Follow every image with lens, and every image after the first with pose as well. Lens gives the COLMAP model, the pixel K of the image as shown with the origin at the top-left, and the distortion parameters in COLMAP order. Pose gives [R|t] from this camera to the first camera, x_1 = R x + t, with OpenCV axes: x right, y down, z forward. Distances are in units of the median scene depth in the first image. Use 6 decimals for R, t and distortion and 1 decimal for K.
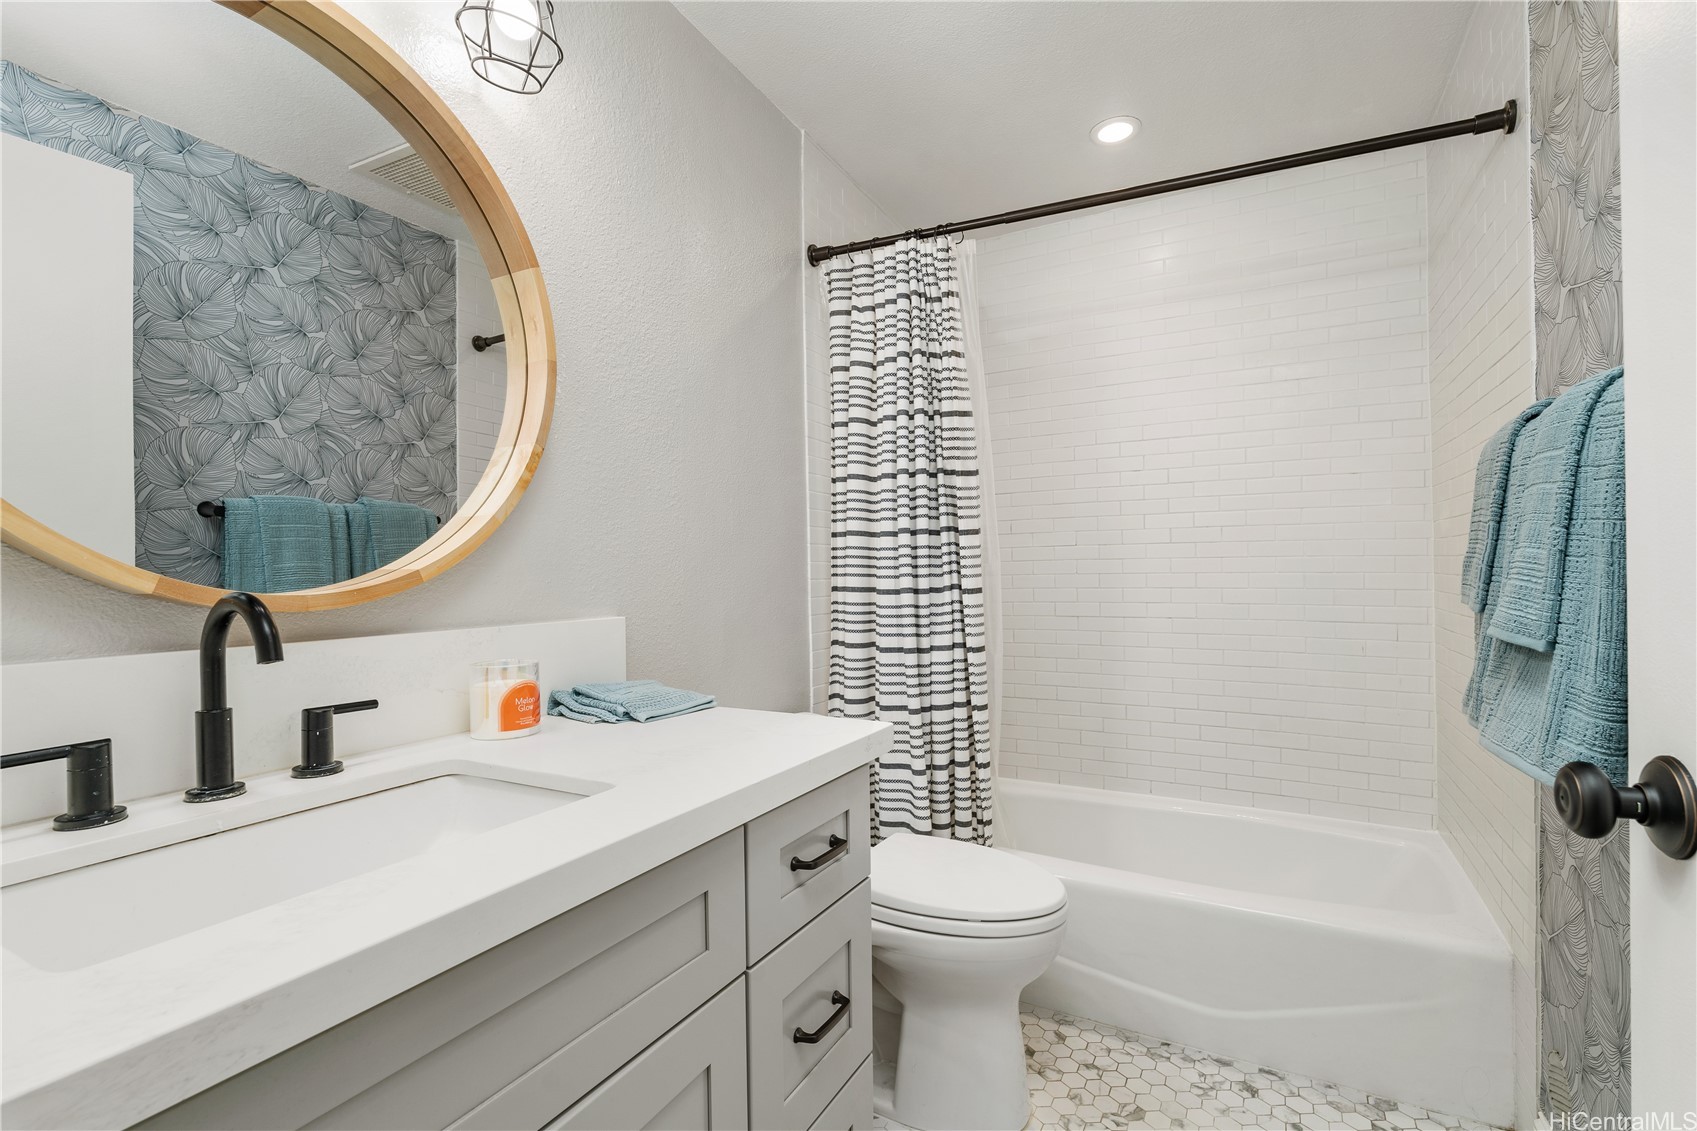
lens RADIAL K [[755.5, 0, 849.0], [0, 755.5, 572.0], [0, 0, 1]] dist [-0.005941, 0.000151]
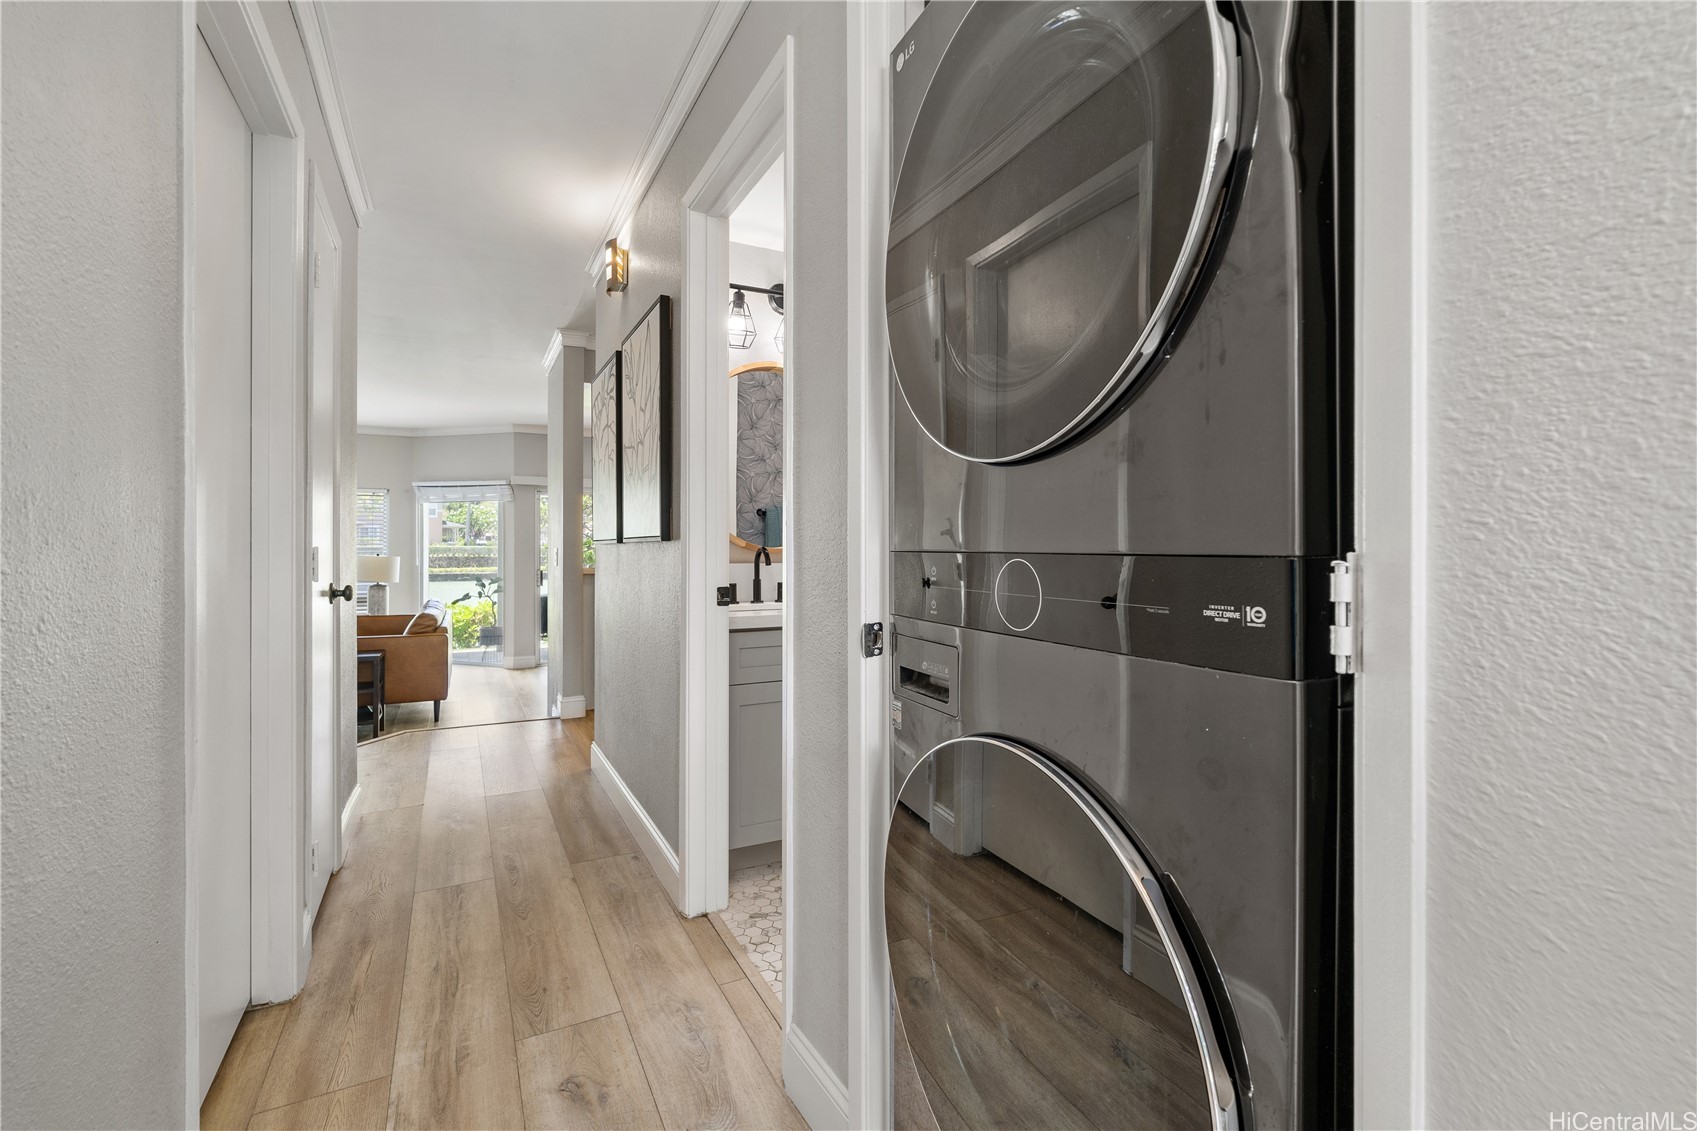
lens RADIAL K [[755.5, 0, 856.7], [0, 755.5, 552.9], [0, 0, 1]] dist [-0.005941, 0.000151]
pose [[0.832359, 0.022645, -0.553774, 1.542657], [-0.015877, 0.999729, 0.017017, -0.016377], [0.554009, -0.005372, 0.832493, -1.734887]]
